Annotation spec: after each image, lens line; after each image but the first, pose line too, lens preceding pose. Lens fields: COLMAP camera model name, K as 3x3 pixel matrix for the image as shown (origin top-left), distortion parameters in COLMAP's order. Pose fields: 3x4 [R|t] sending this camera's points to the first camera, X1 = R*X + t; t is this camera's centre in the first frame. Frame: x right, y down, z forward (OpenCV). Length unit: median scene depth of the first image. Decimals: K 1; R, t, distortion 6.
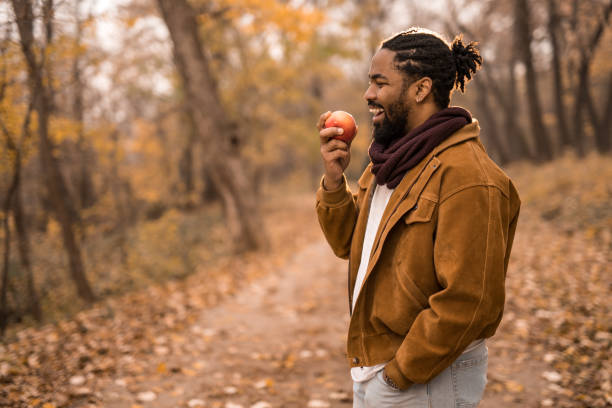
lens RADIAL K [[787.9, 0, 306.0], [0, 787.9, 204.0], [0, 0, 1]] dist [-0.023821, -0.007411]
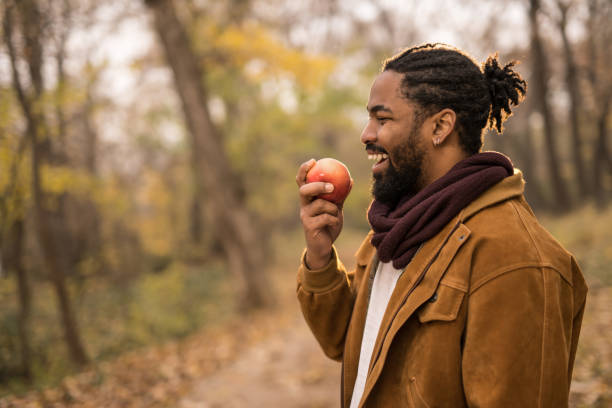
lens RADIAL K [[787.9, 0, 306.0], [0, 787.9, 204.0], [0, 0, 1]] dist [-0.023821, -0.007411]
pose [[0.999795, -0.001195, -0.020230, 0.039528], [-0.000083, 0.998011, -0.063037, -0.032461], [0.020265, 0.063025, 0.997806, 0.296330]]
